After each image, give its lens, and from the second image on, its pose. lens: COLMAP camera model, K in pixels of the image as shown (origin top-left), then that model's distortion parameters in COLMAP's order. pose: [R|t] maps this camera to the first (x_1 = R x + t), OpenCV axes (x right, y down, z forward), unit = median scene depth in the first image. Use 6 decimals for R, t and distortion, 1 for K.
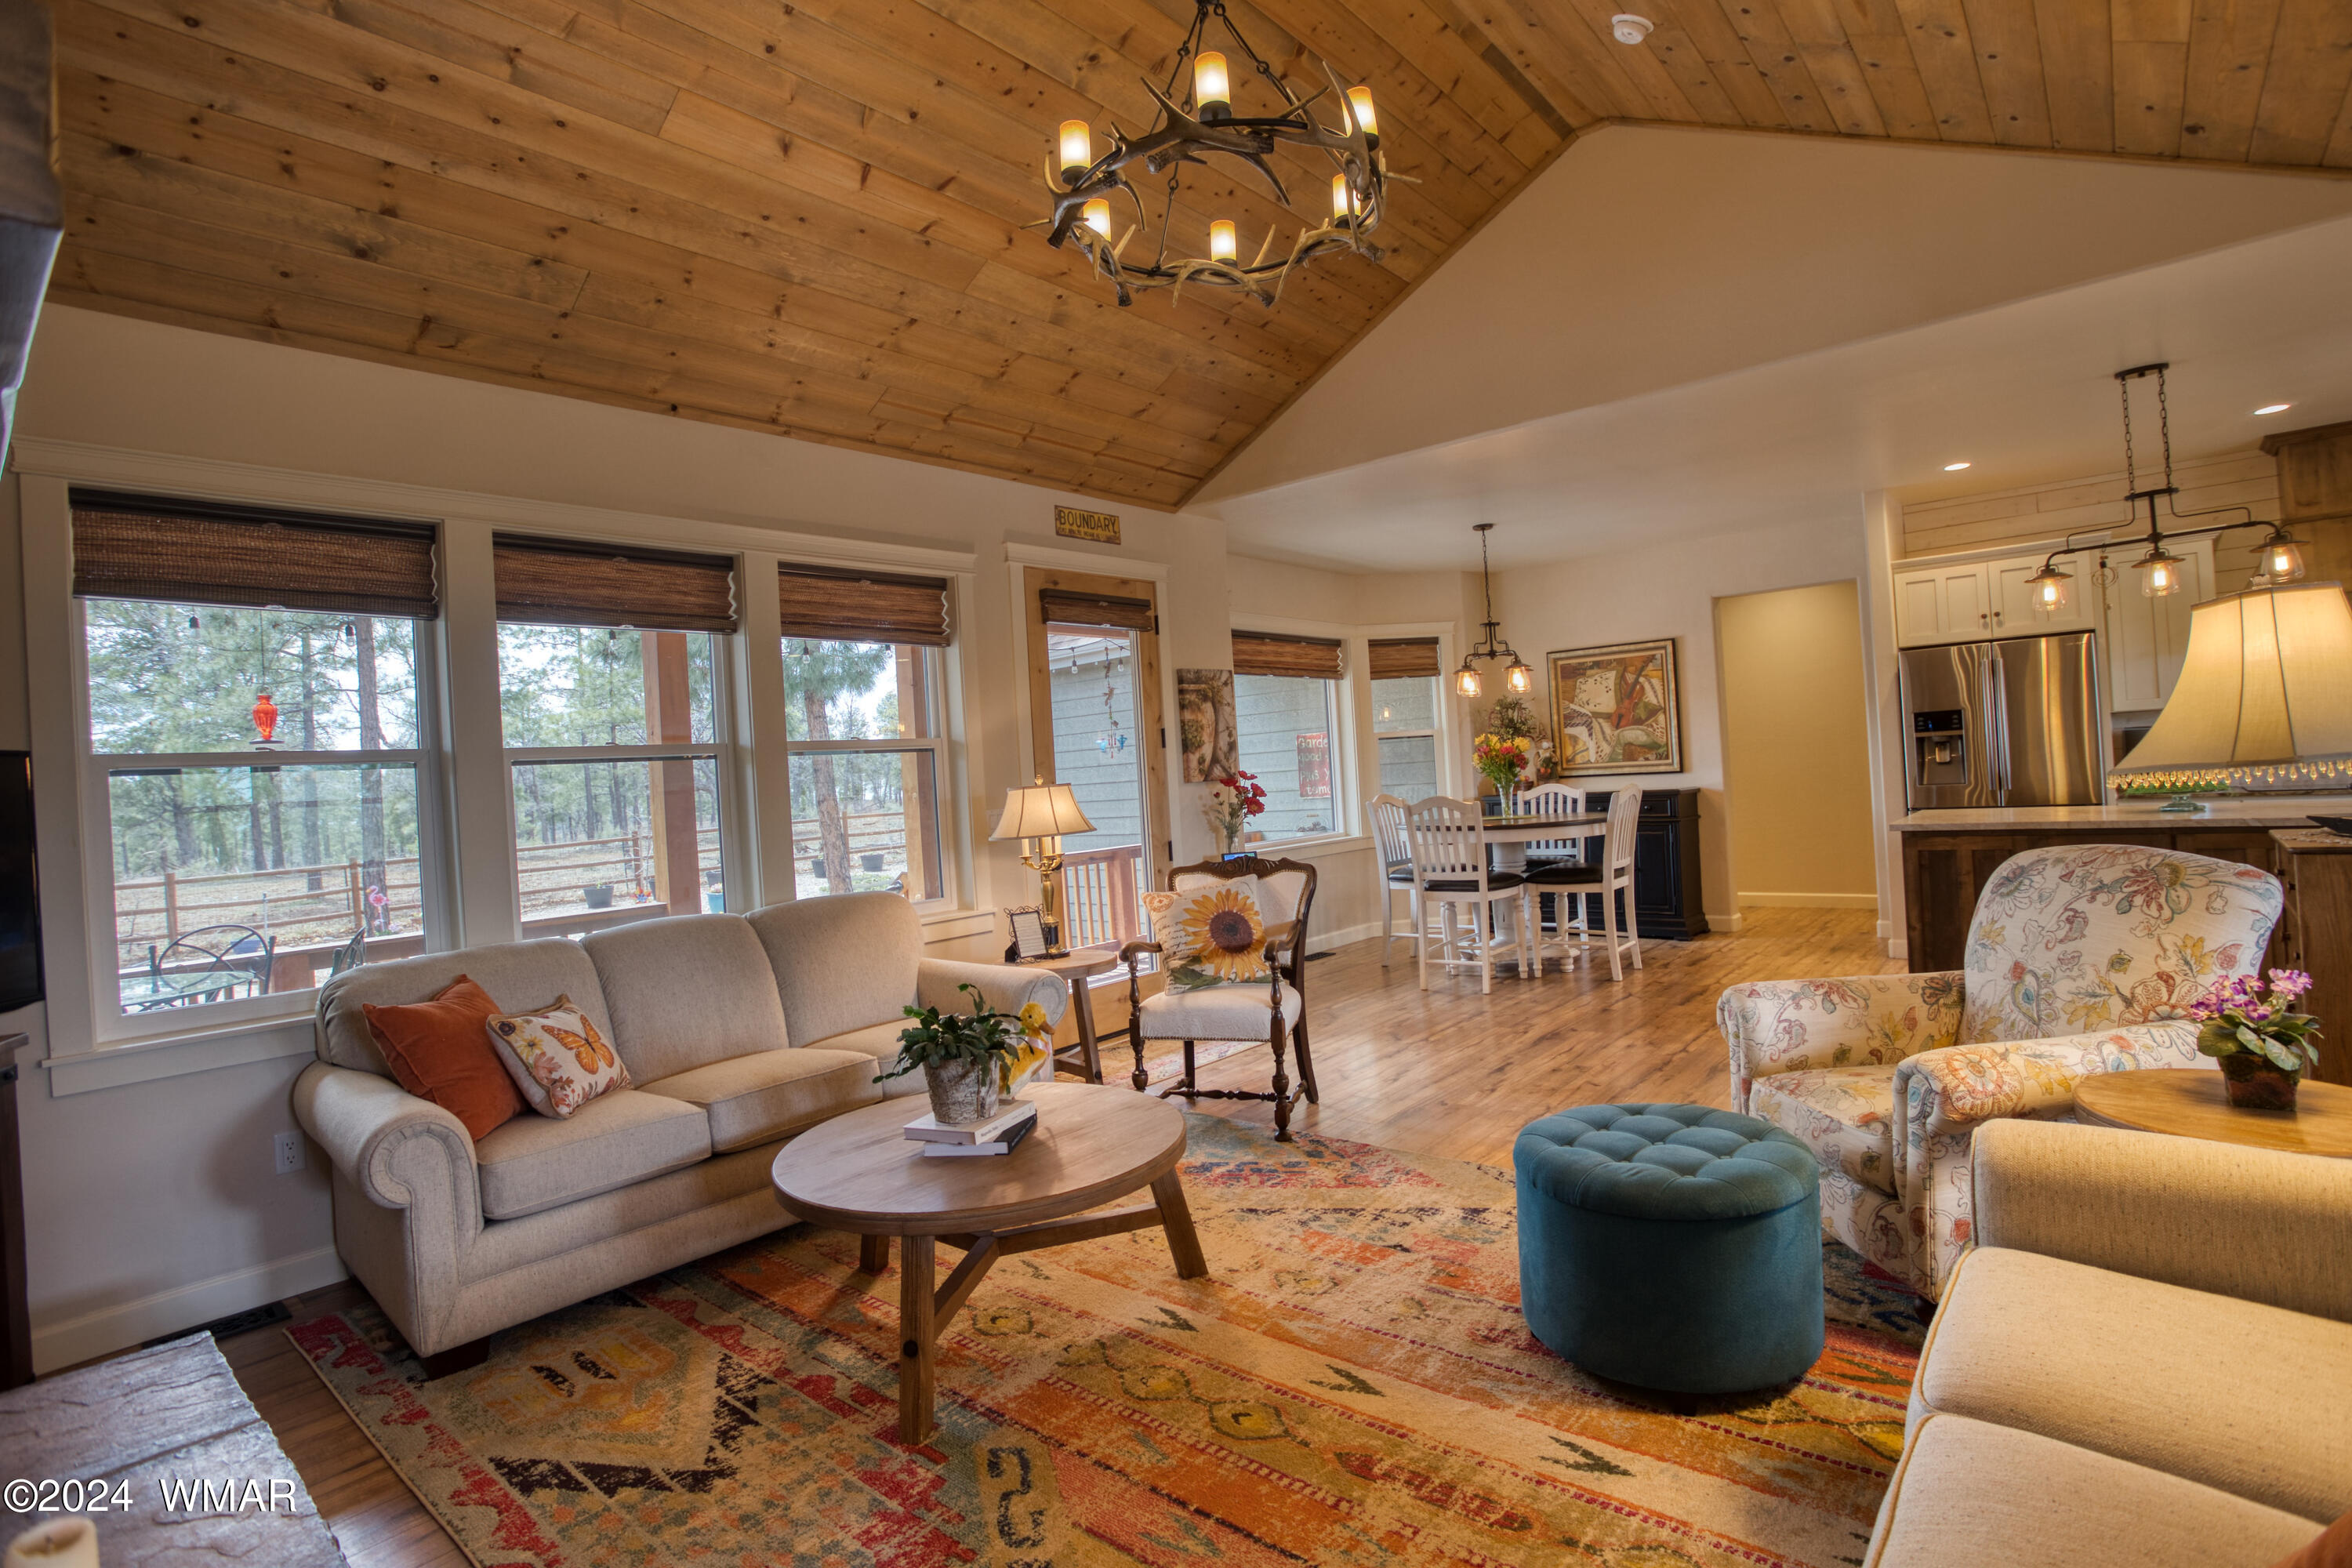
lens RADIAL K [[1148.6, 0, 1192.2], [0, 1148.6, 758.0], [0, 0, 1]] dist [-0.053632, 0.017439]
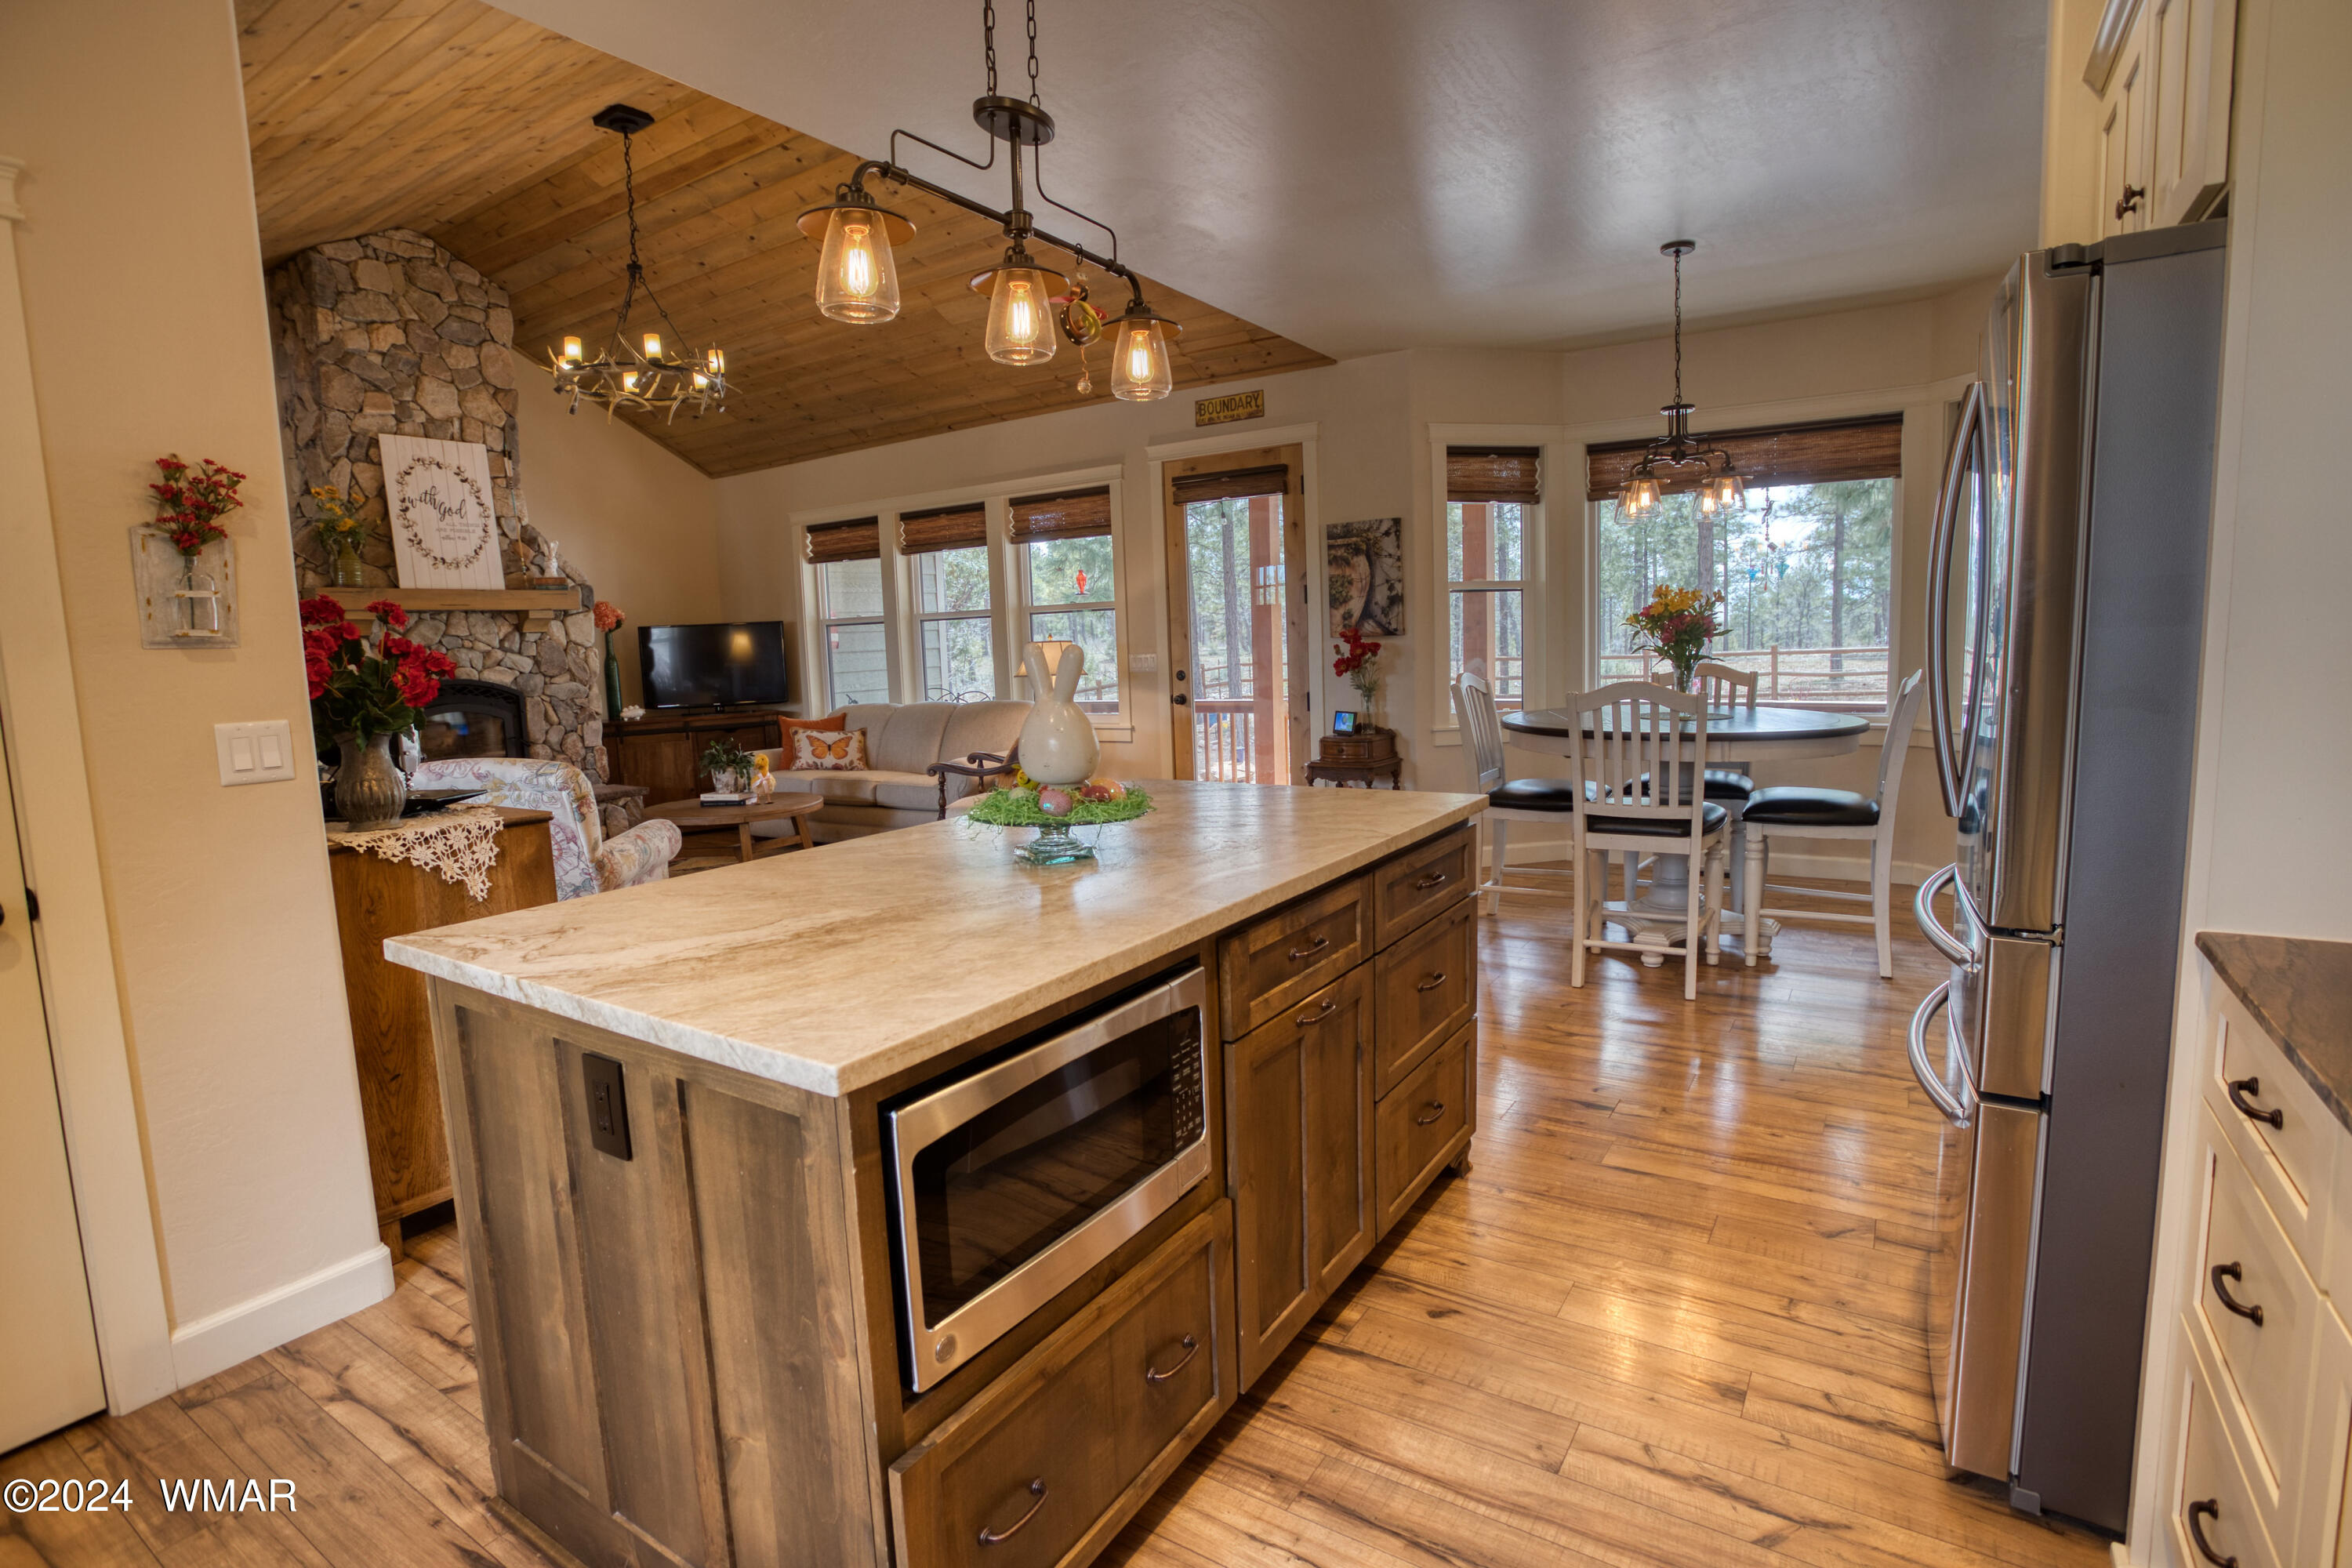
lens RADIAL K [[1148.6, 0, 1170.9], [0, 1148.6, 759.3], [0, 0, 1]] dist [-0.053632, 0.017439]
pose [[0.128411, 0.161878, -0.978420, 1.128842], [0.043406, 0.984725, 0.168618, -0.057212], [0.990771, -0.064122, 0.119423, 0.830102]]
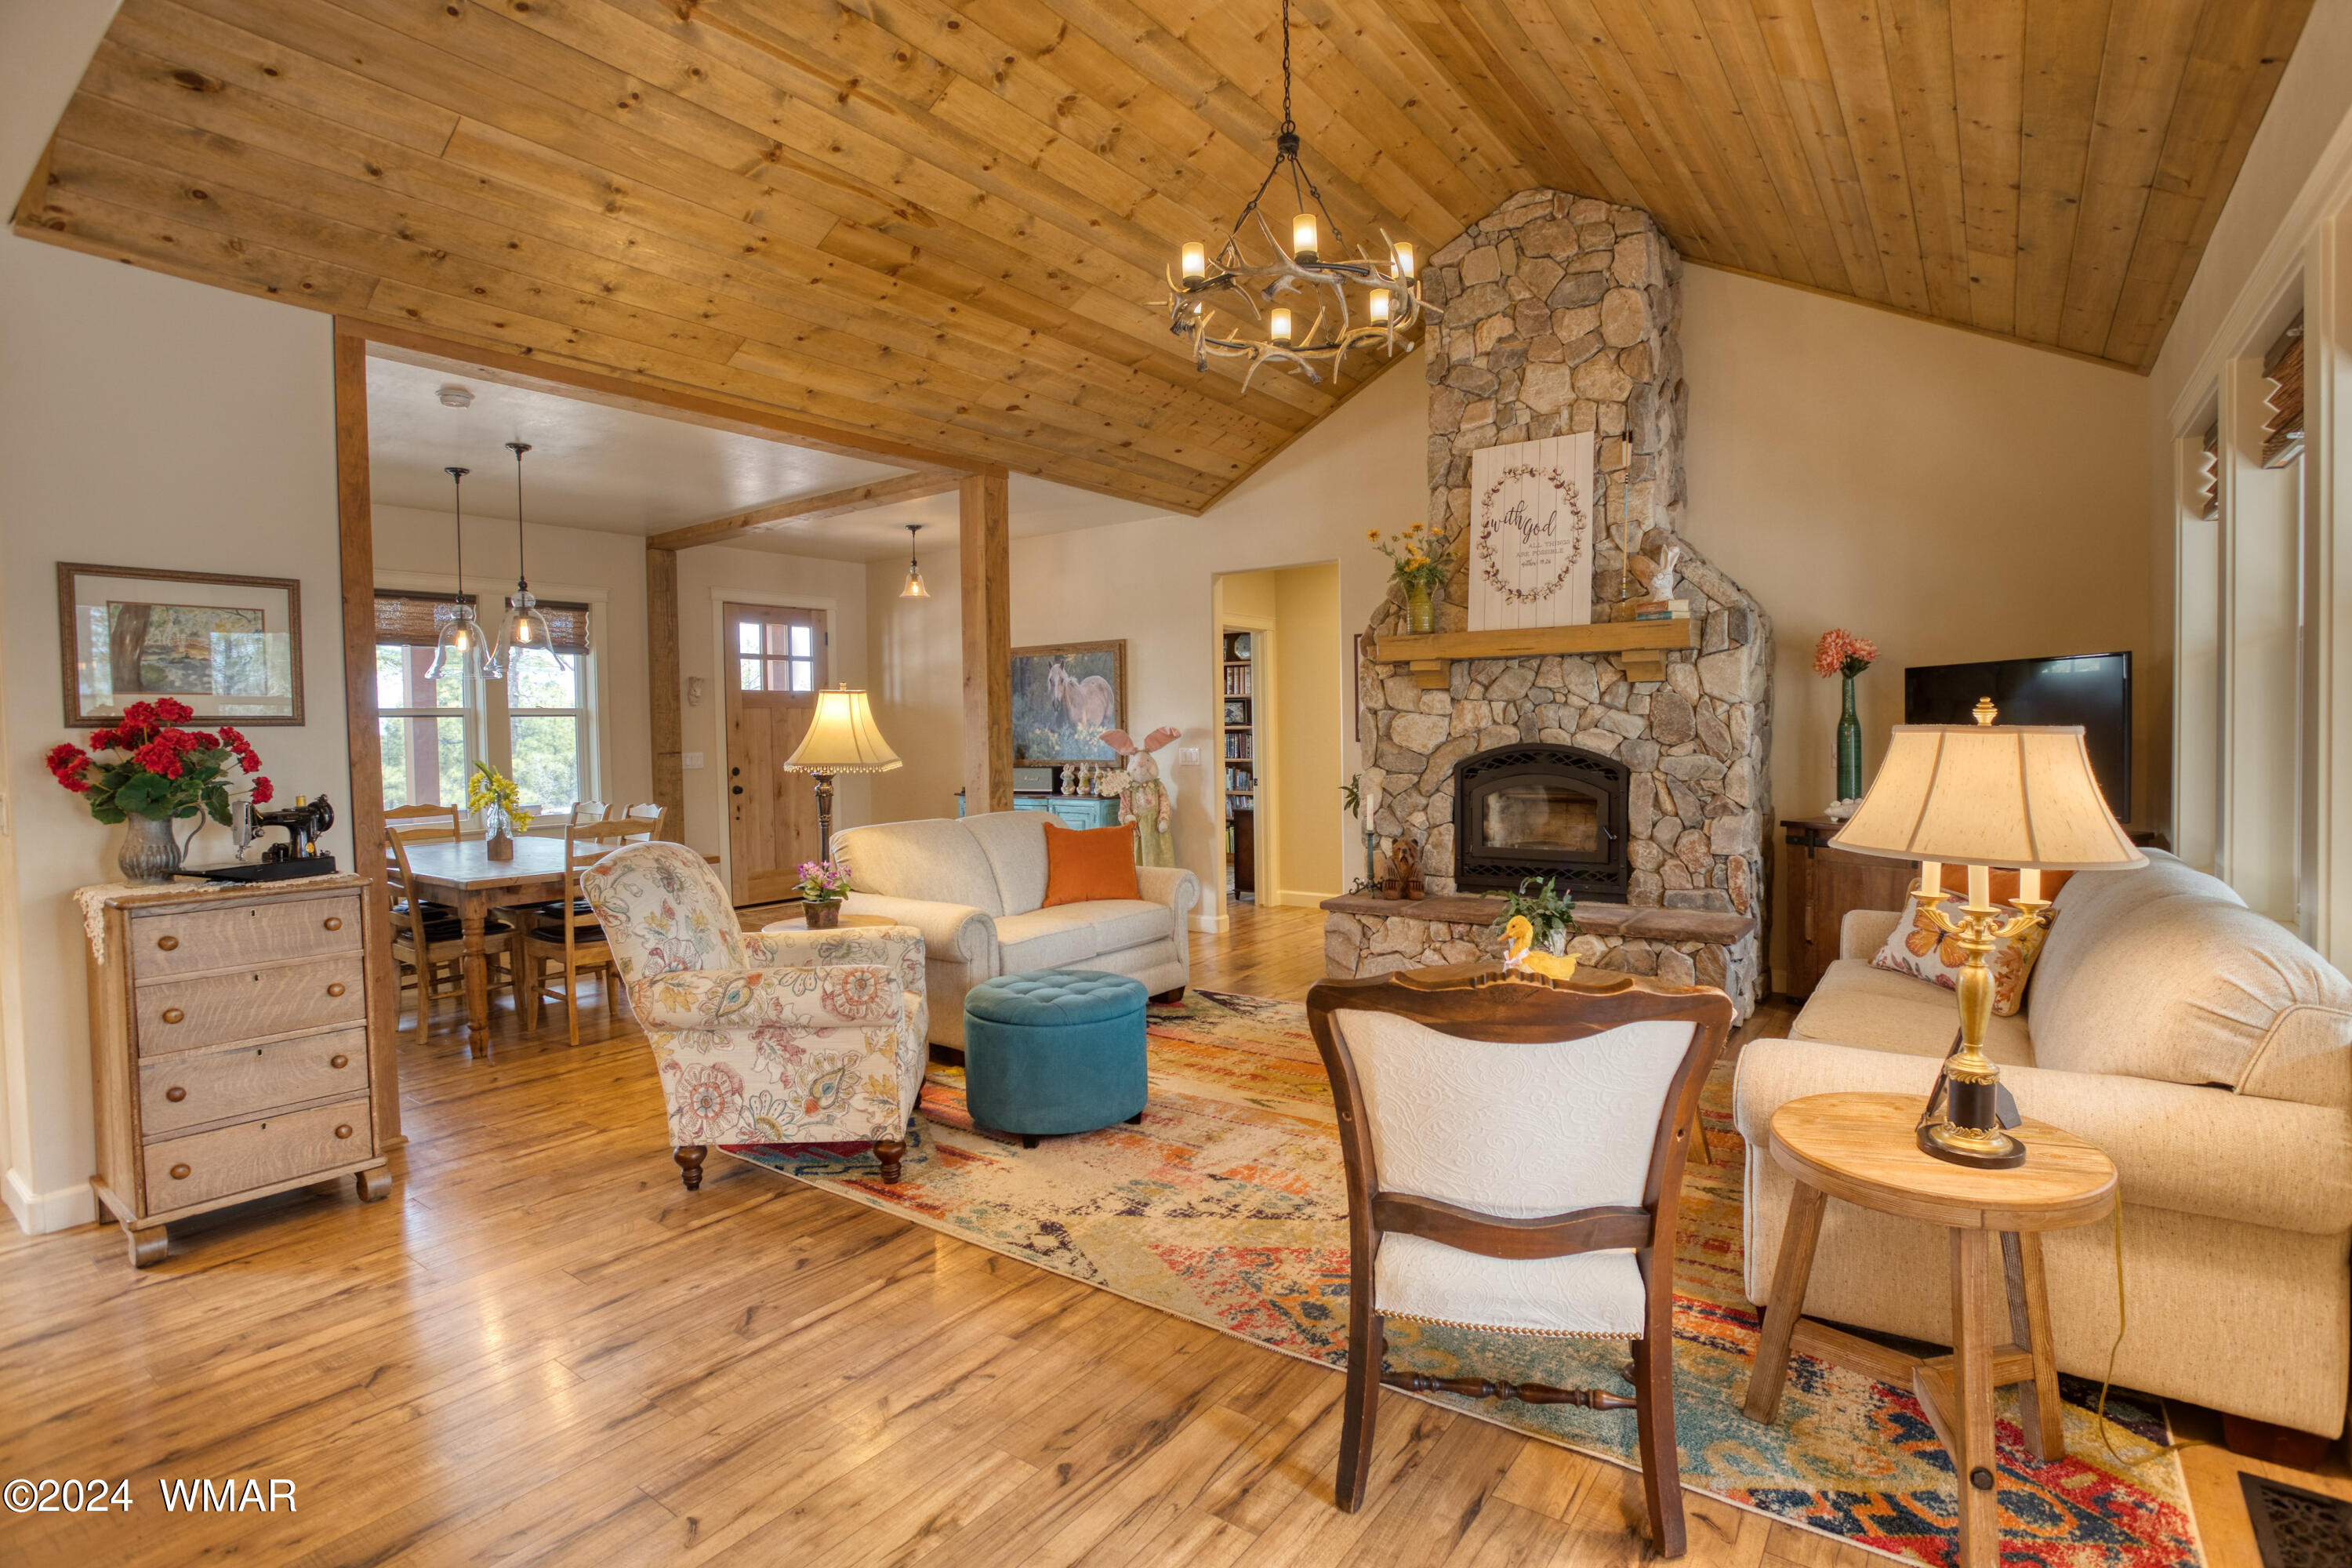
lens RADIAL K [[1148.6, 0, 1209.7], [0, 1148.6, 759.0], [0, 0, 1]] dist [-0.053632, 0.017439]
pose [[-0.992583, 0.083106, -0.088722, 0.142237], [0.081618, 0.996457, 0.020274, 0.003452], [0.090092, 0.012883, -0.995850, 1.170614]]
